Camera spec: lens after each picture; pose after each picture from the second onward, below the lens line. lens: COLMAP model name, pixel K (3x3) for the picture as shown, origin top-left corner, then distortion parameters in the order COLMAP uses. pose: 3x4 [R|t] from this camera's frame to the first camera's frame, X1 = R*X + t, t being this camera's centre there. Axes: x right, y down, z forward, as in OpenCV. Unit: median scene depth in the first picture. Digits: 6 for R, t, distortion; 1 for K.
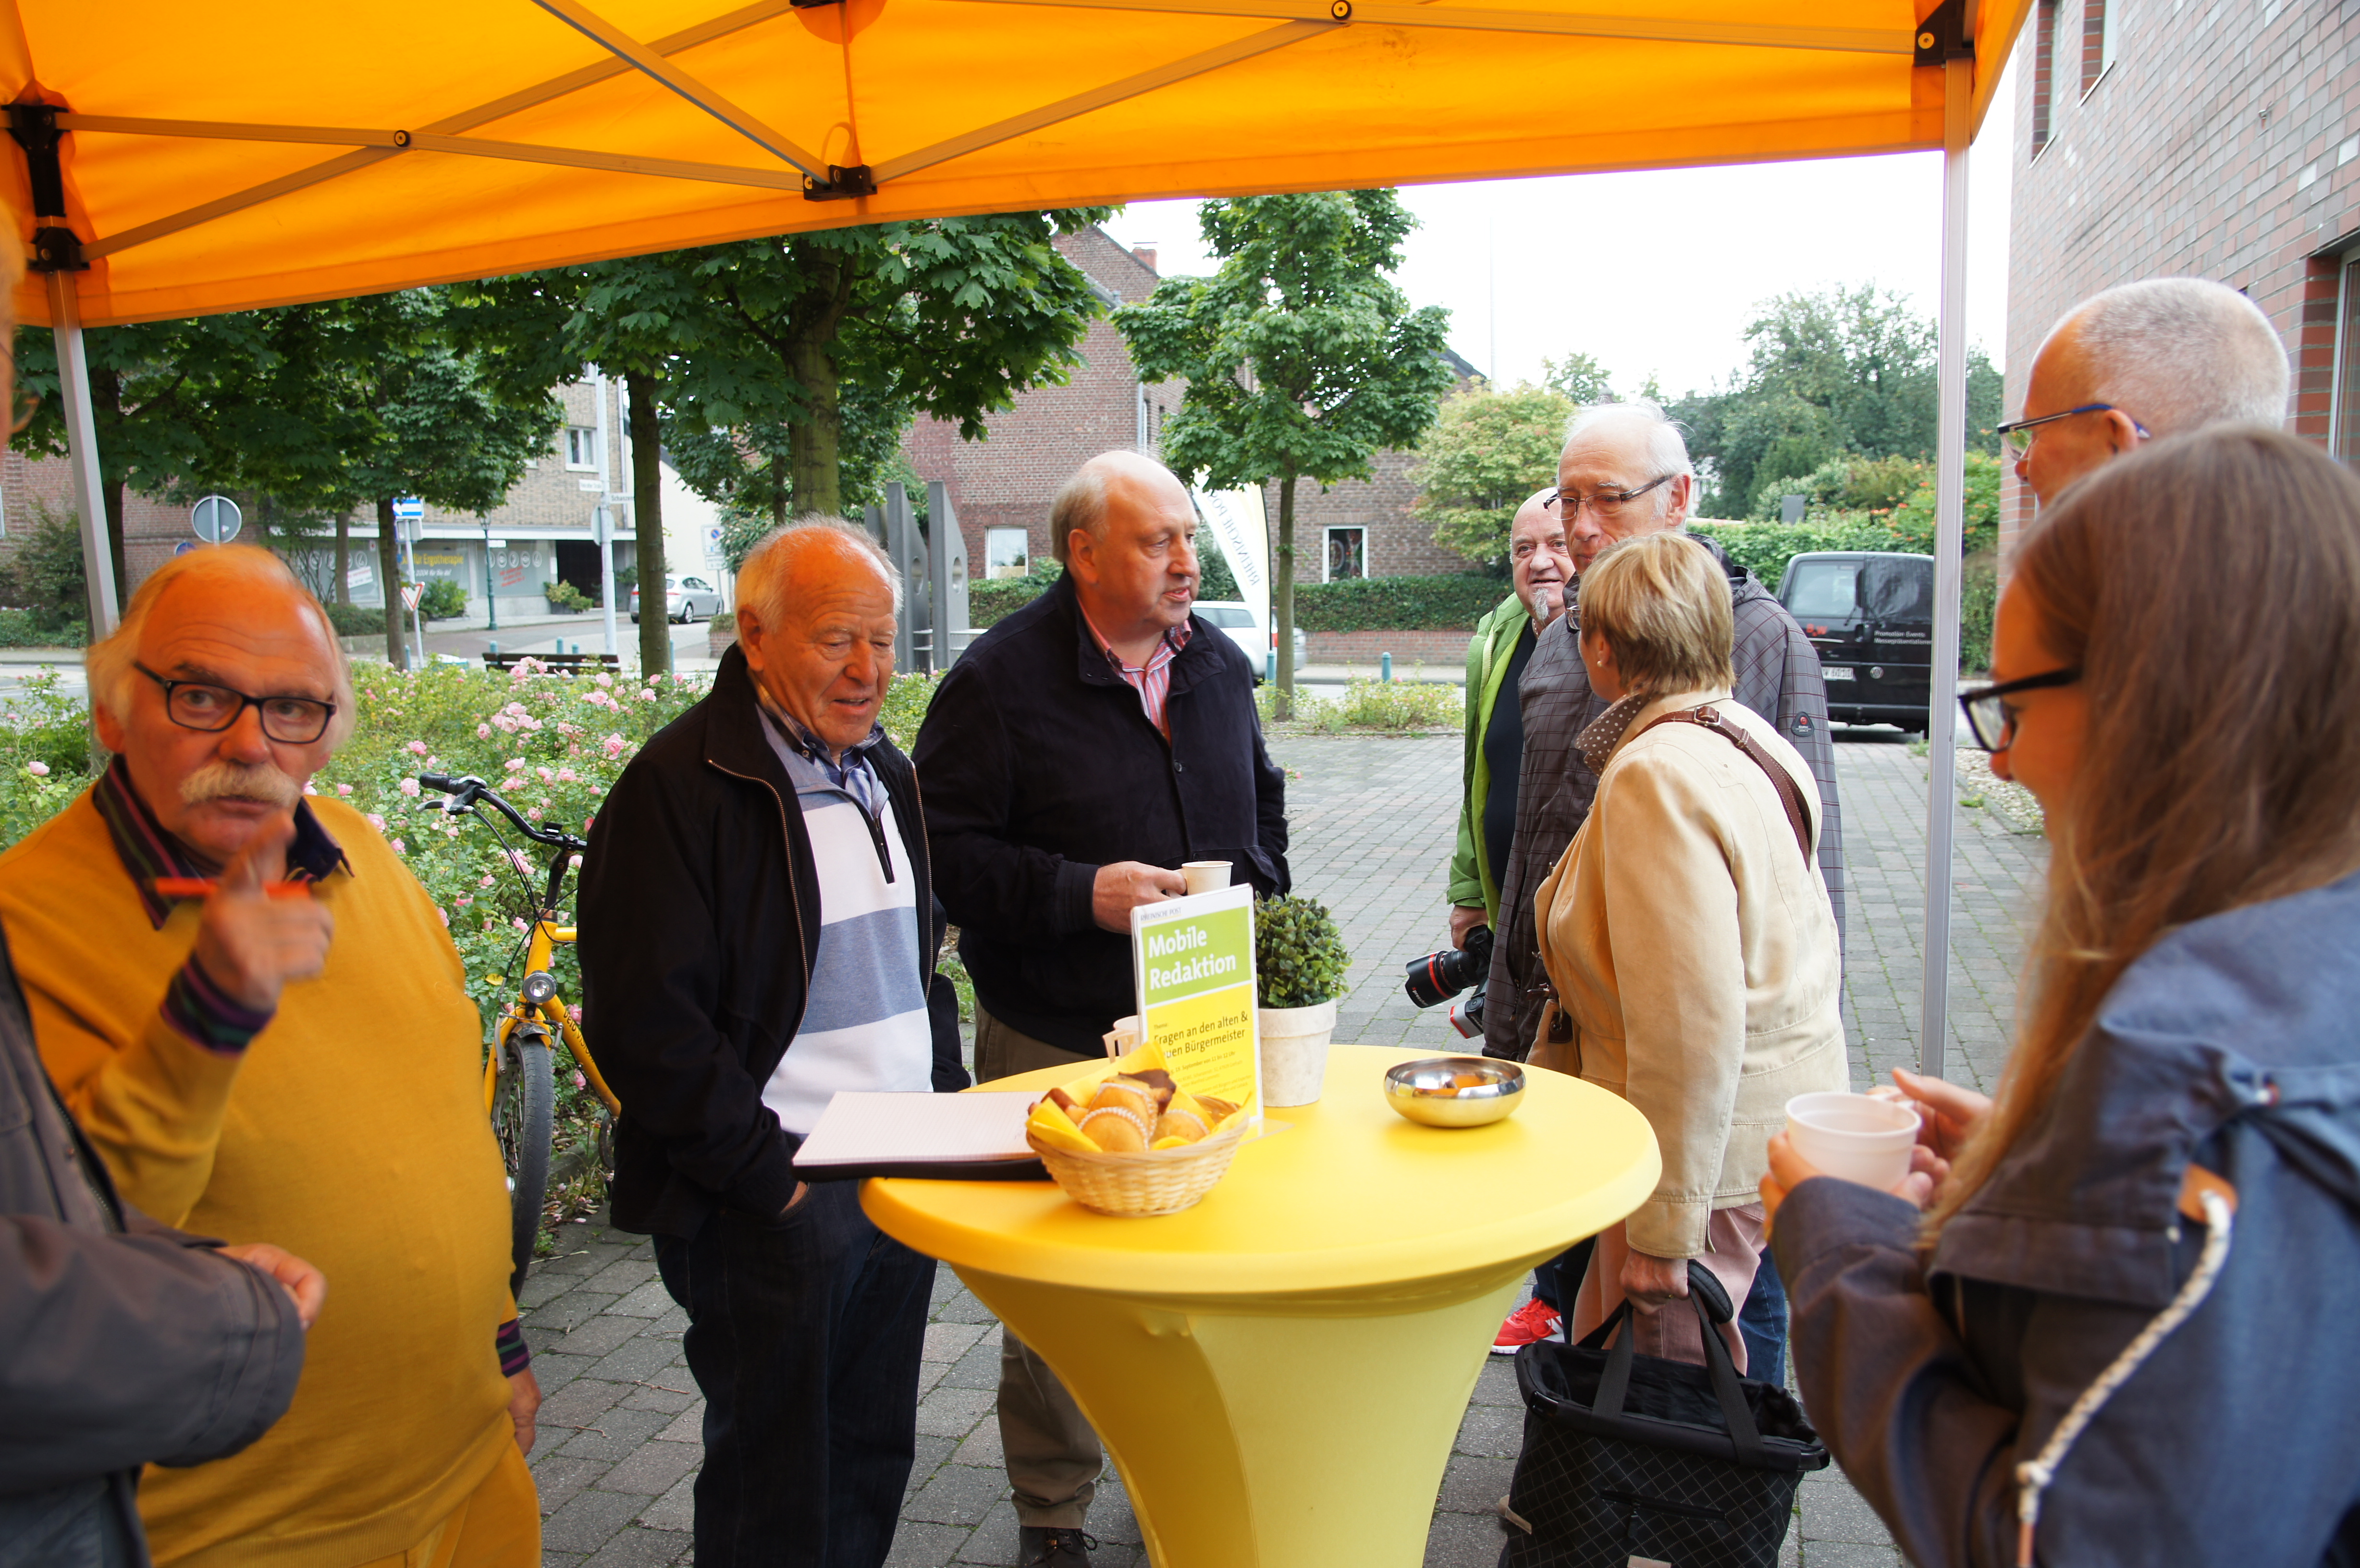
lens RADIAL K [[2040.5, 0, 1163.7], [0, 2040.5, 816.8], [0, 0, 1]] dist [-0.090846, 0.141228]
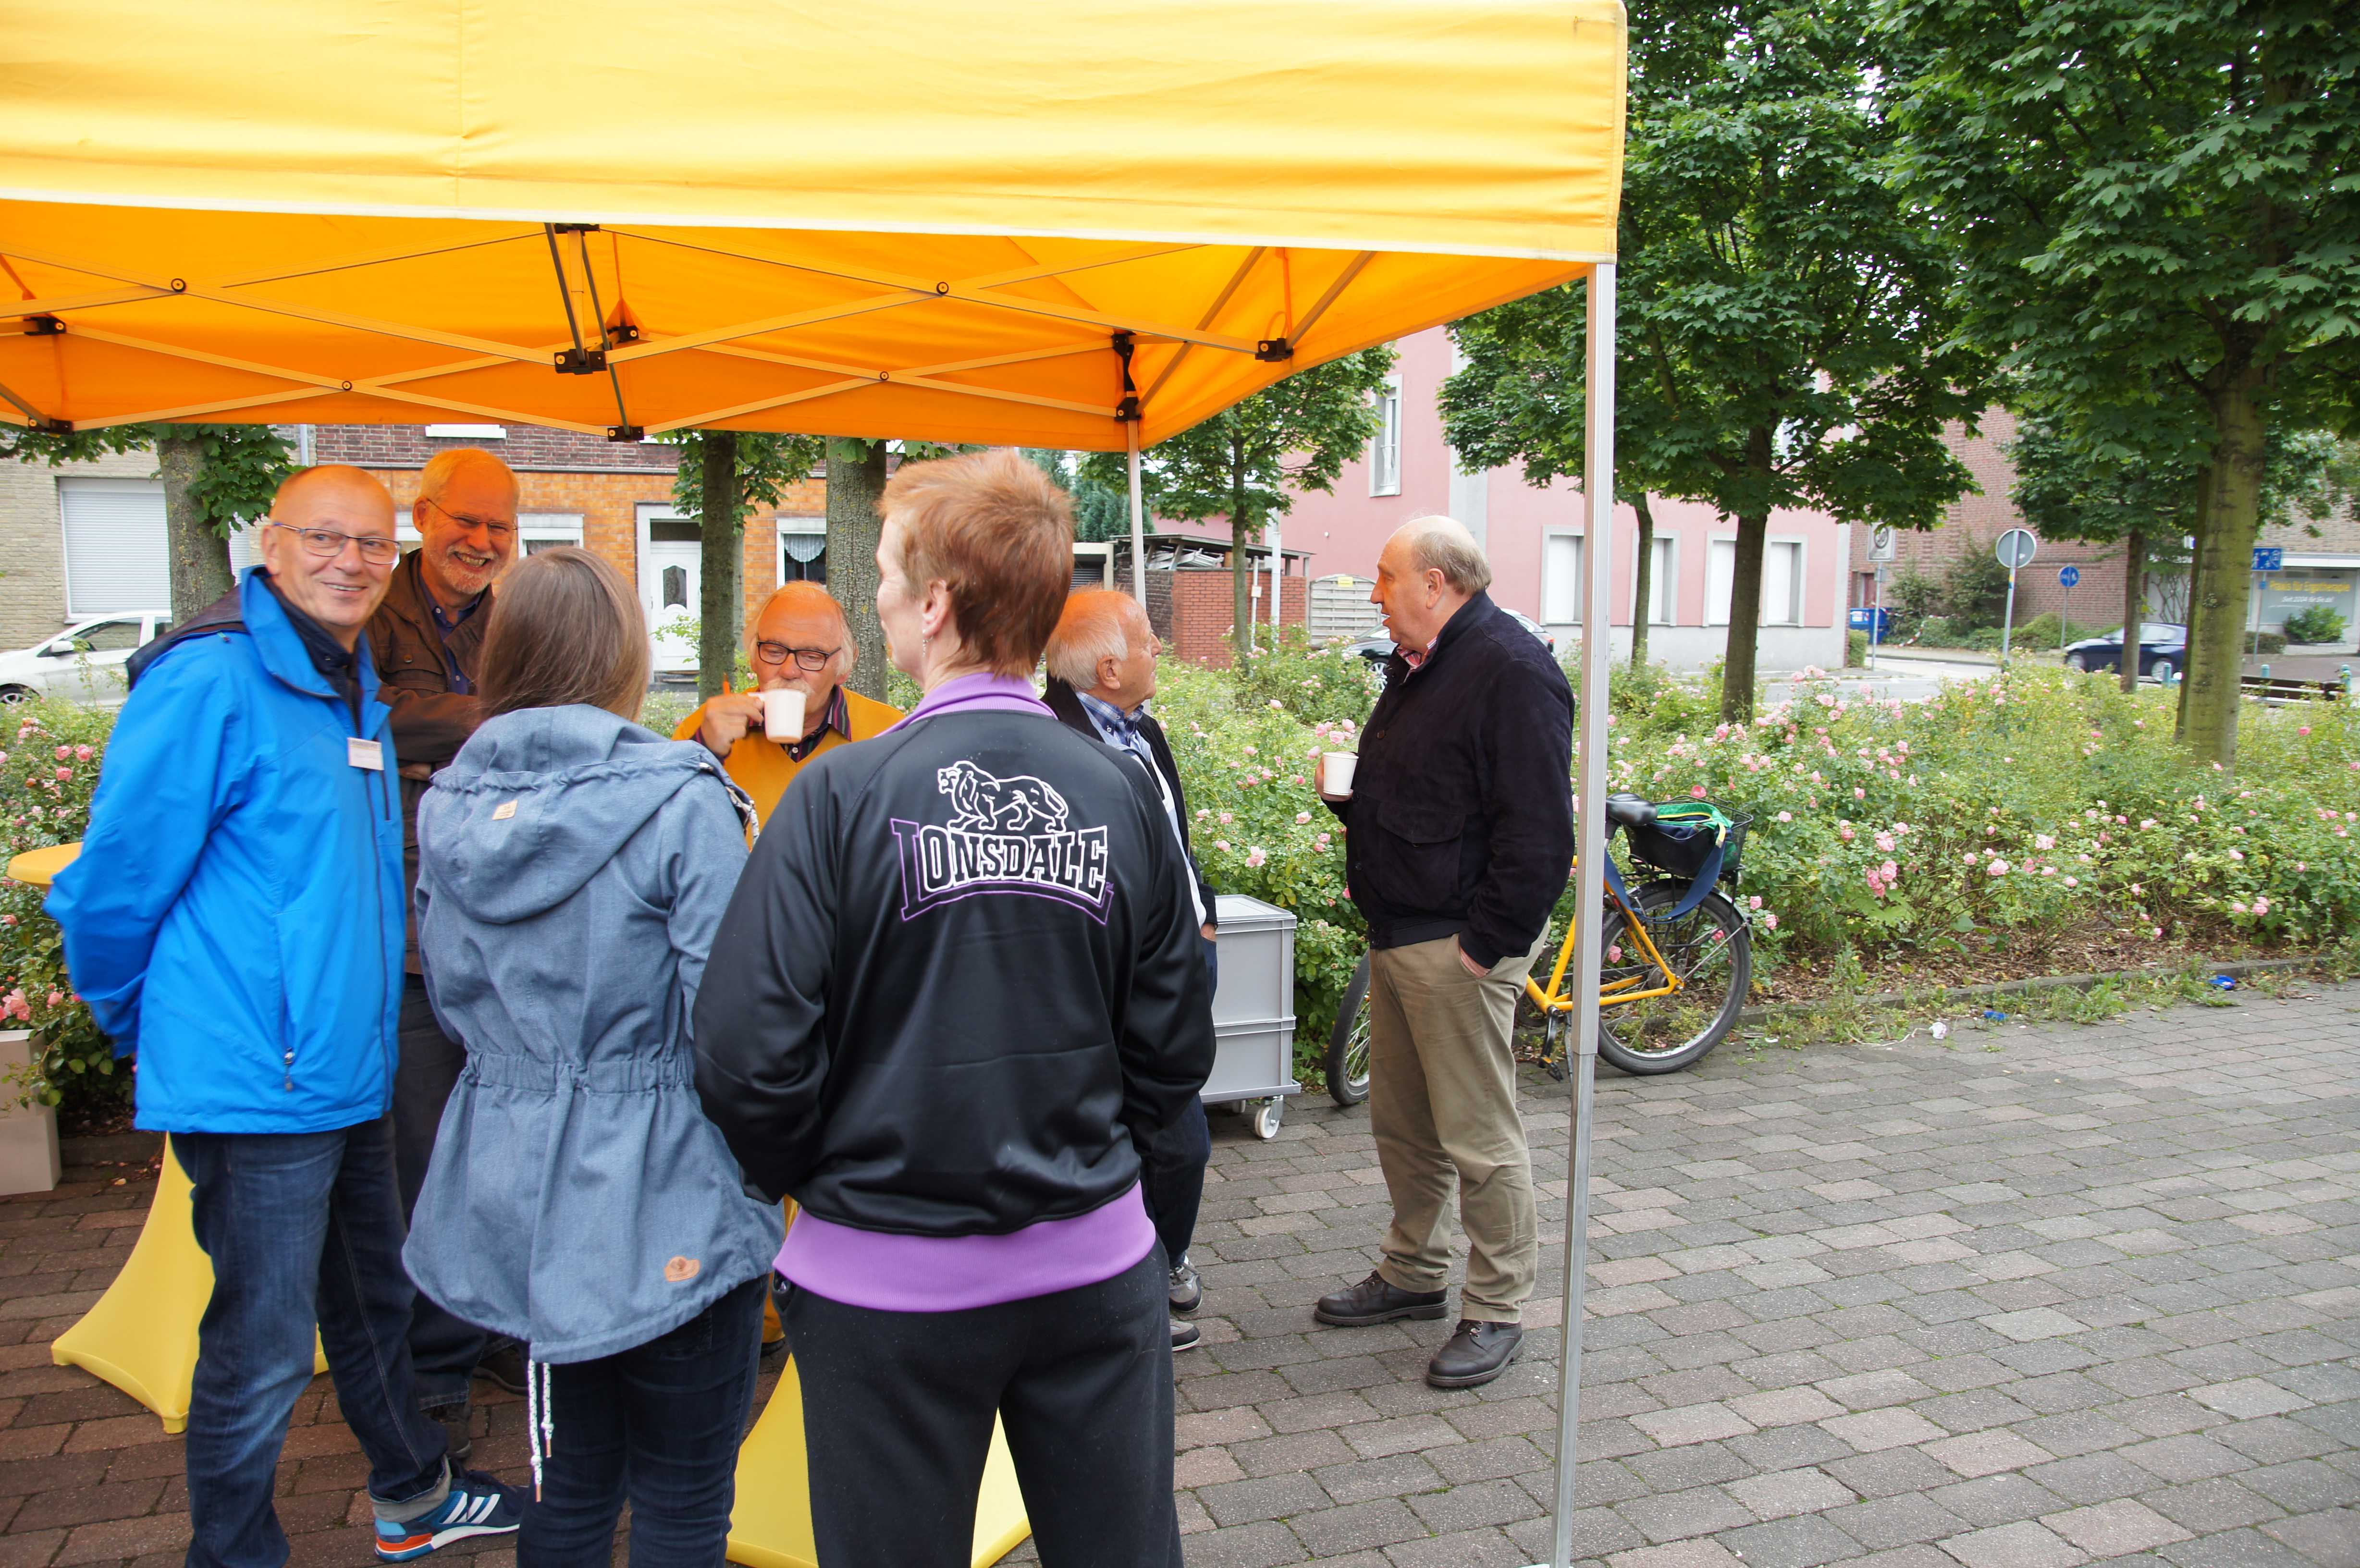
lens RADIAL K [[1757.3, 0, 1175.3], [0, 1757.3, 834.6], [0, 0, 1]] dist [-0.128285, 0.110698]
pose [[0.560744, 0.133849, -0.817099, 0.143644], [-0.116487, 0.989785, 0.082196, -0.006308], [0.819754, 0.049091, 0.570608, 0.027027]]
